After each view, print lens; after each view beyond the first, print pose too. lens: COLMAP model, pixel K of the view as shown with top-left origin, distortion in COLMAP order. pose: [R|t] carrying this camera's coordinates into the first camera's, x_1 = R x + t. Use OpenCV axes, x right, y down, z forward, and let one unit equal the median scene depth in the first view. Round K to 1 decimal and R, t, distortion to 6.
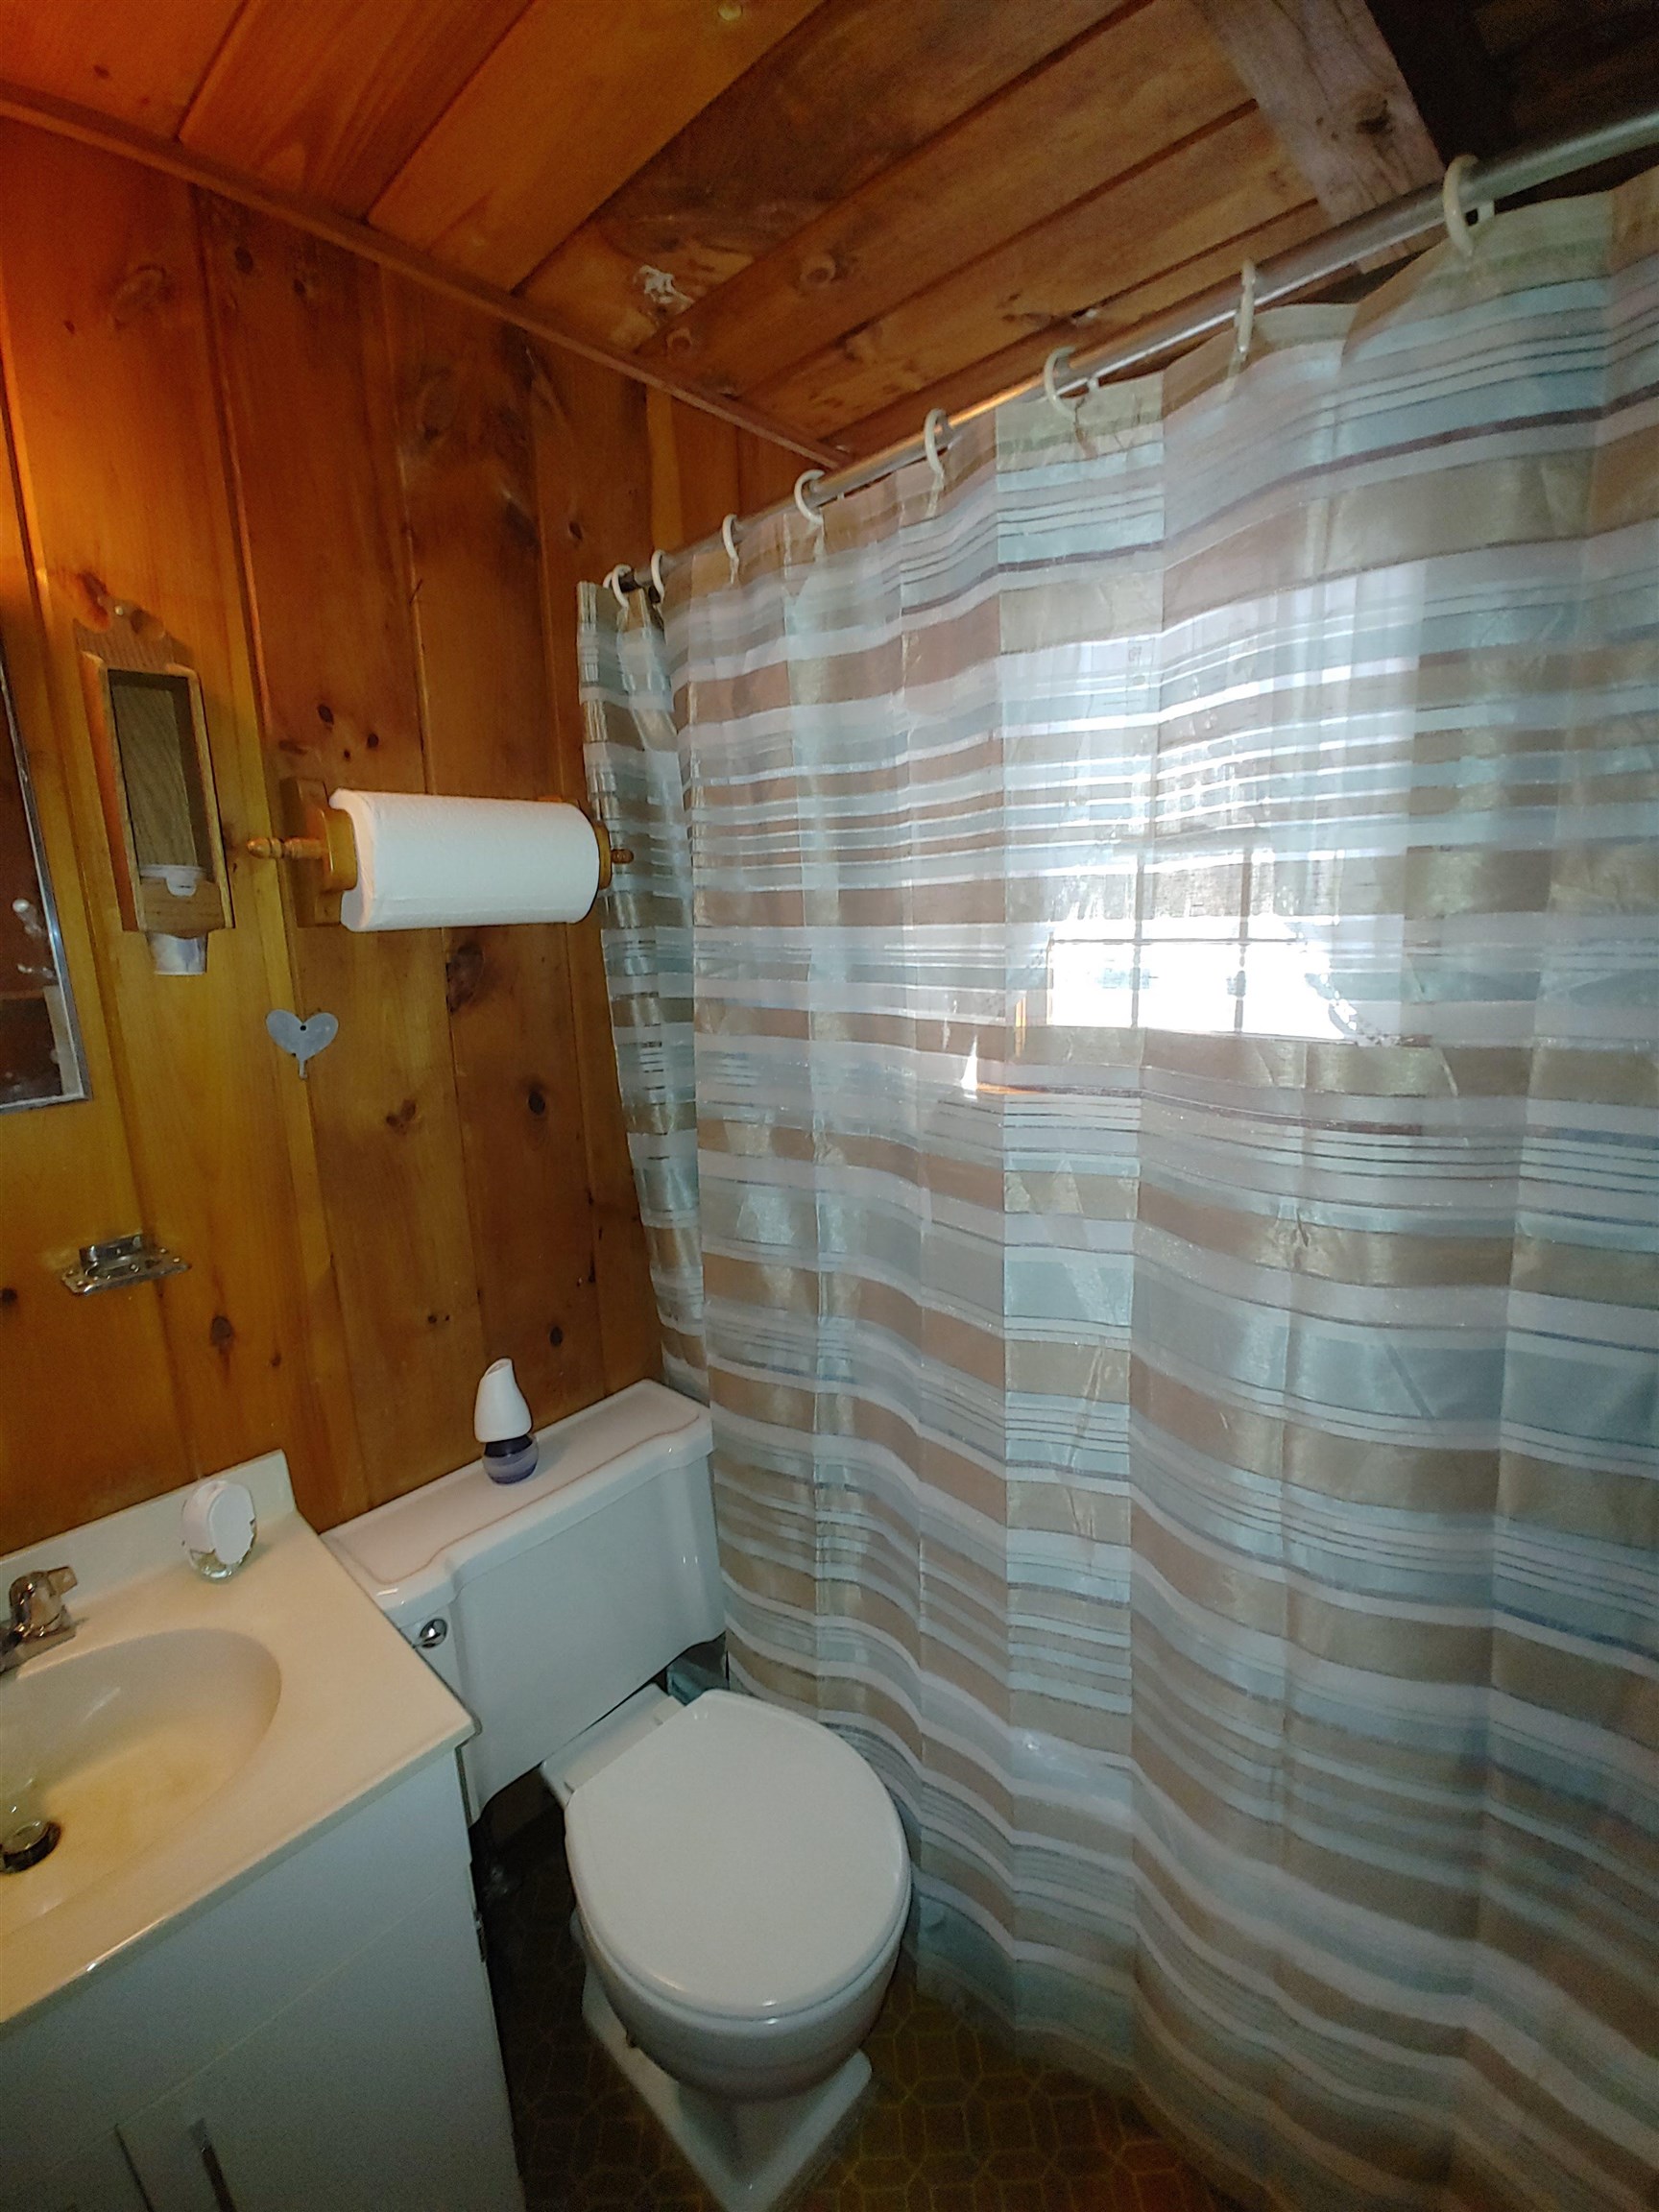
lens RADIAL K [[948.8, 0, 833.3], [0, 948.8, 1110.9], [0, 0, 1]] dist [-0.036188, 0.007770]
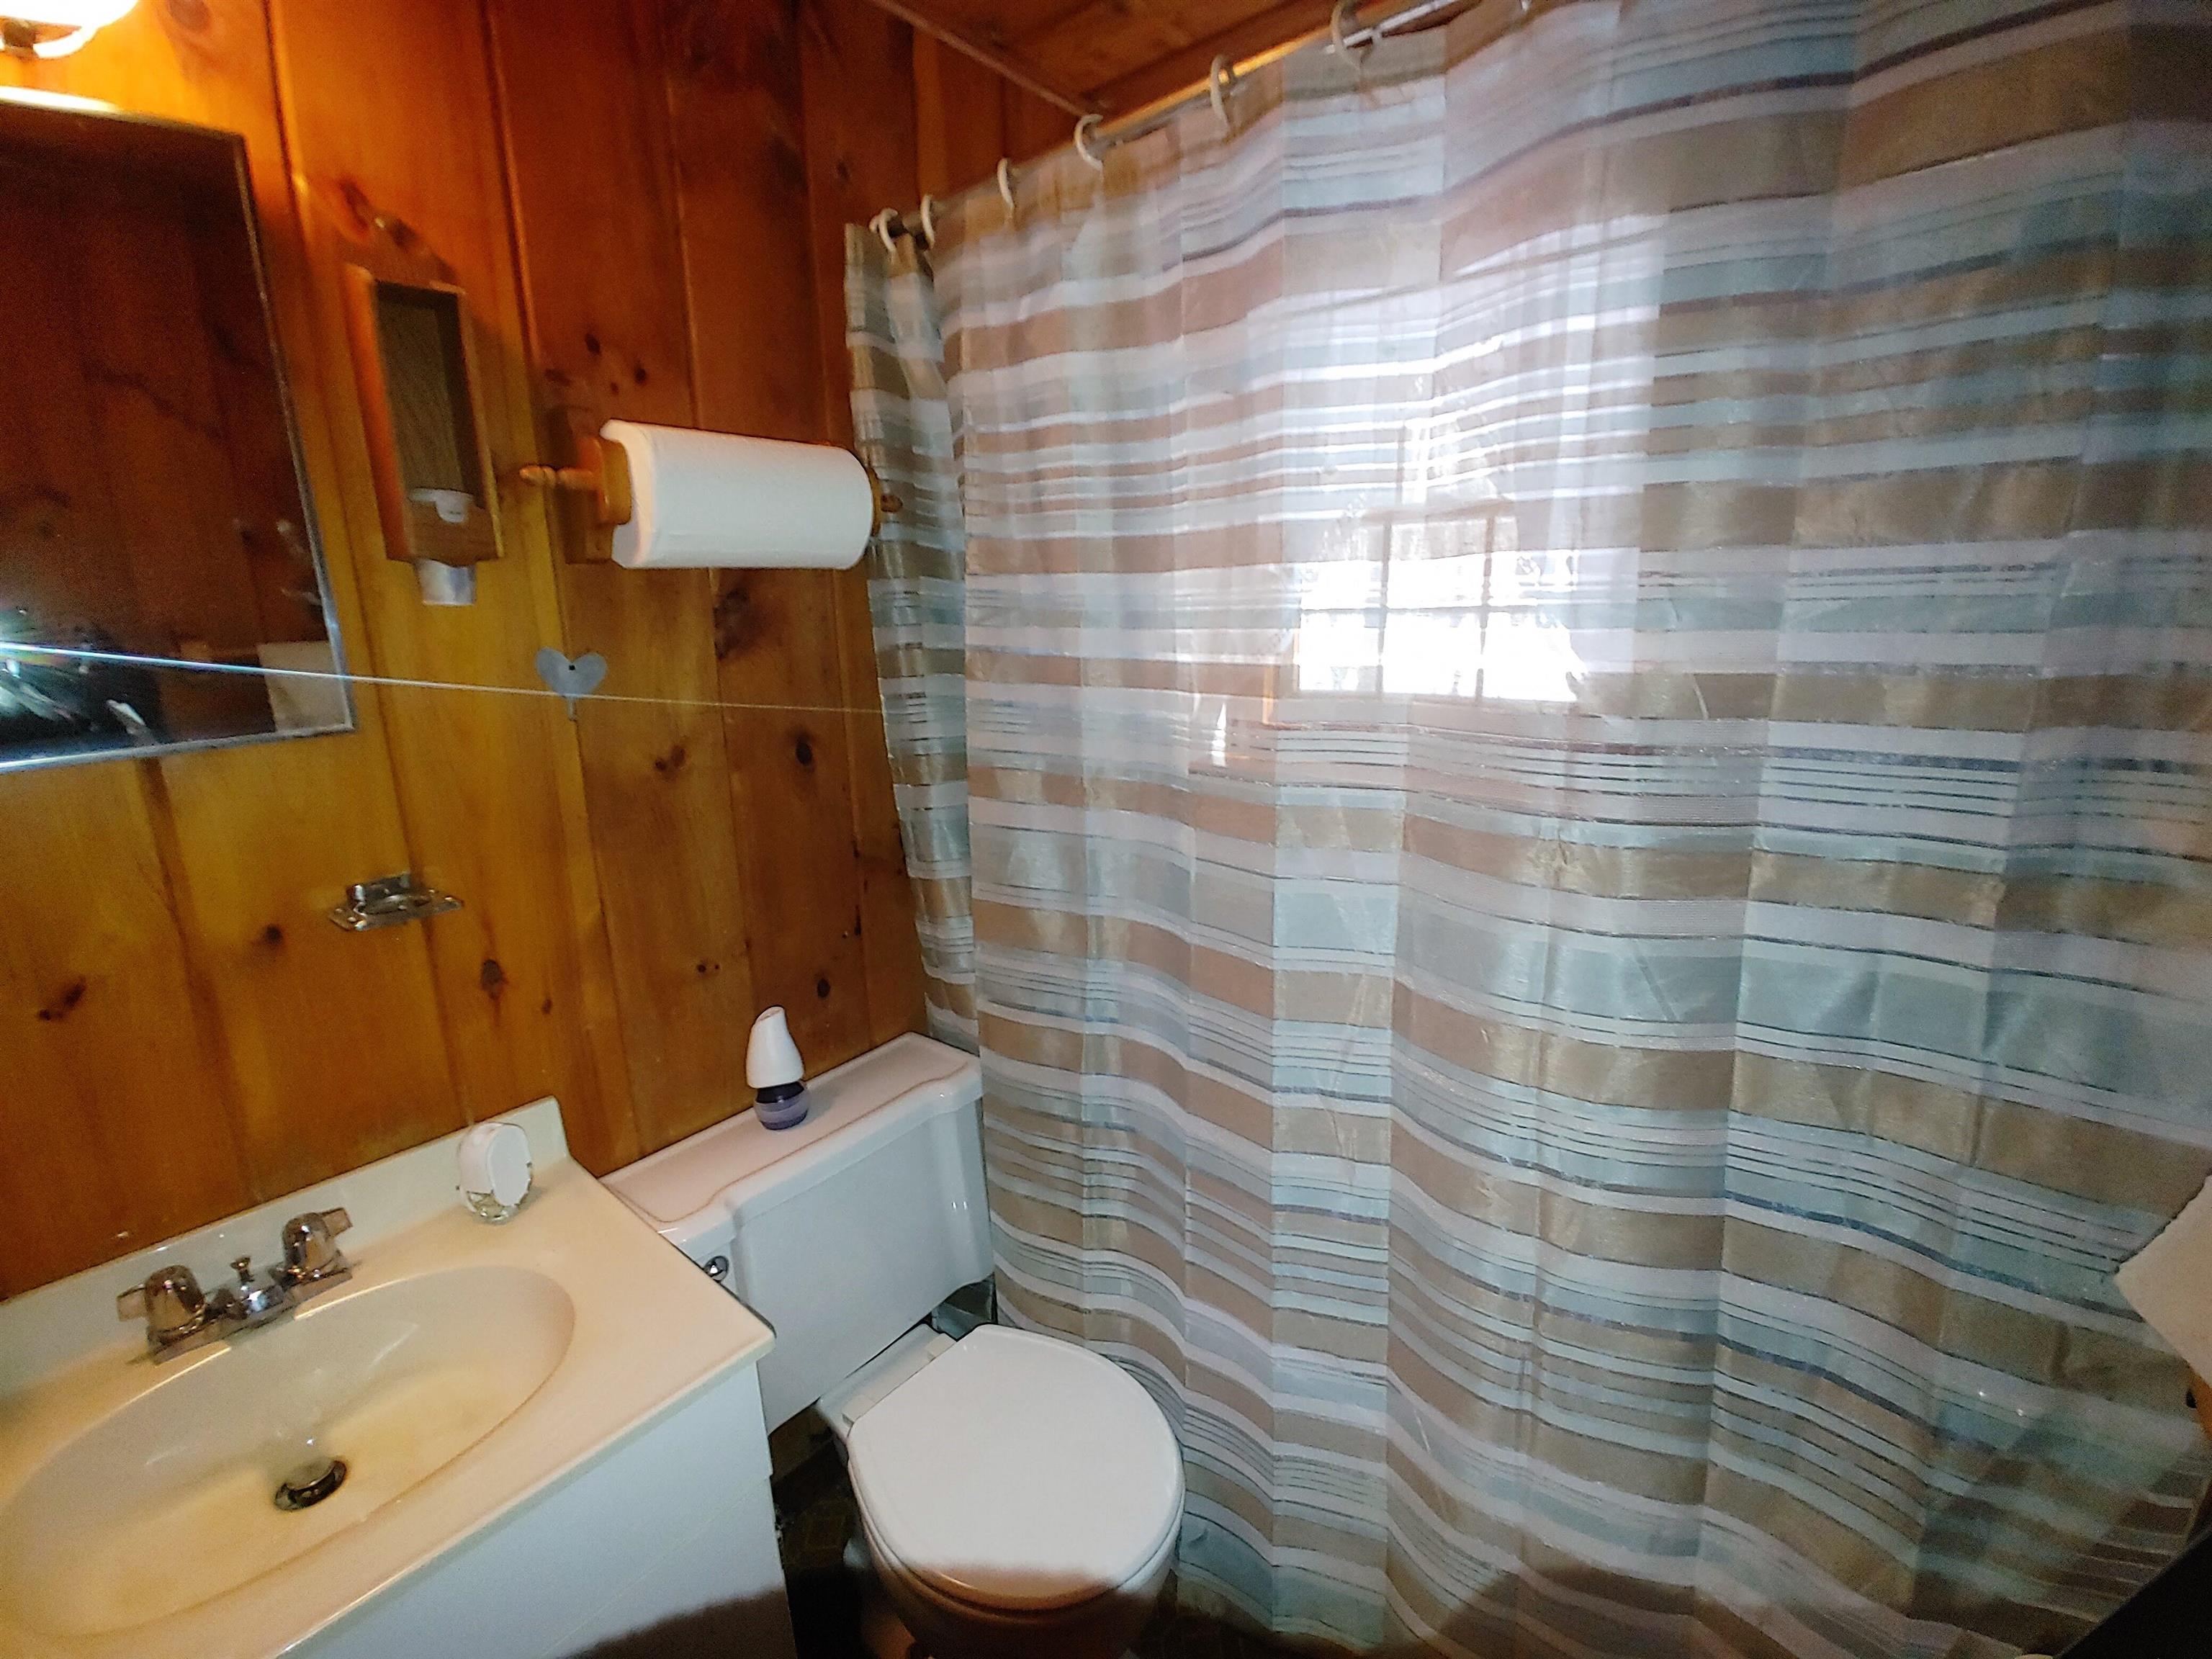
lens RADIAL K [[948.8, 0, 1111.8], [0, 948.8, 842.7], [0, 0, 1]] dist [-0.036188, 0.007770]
pose [[0.997352, -0.003993, 0.072620, -0.072160], [0.001804, 0.999543, 0.030190, 0.066706], [-0.072707, -0.029979, 0.996903, -0.027496]]
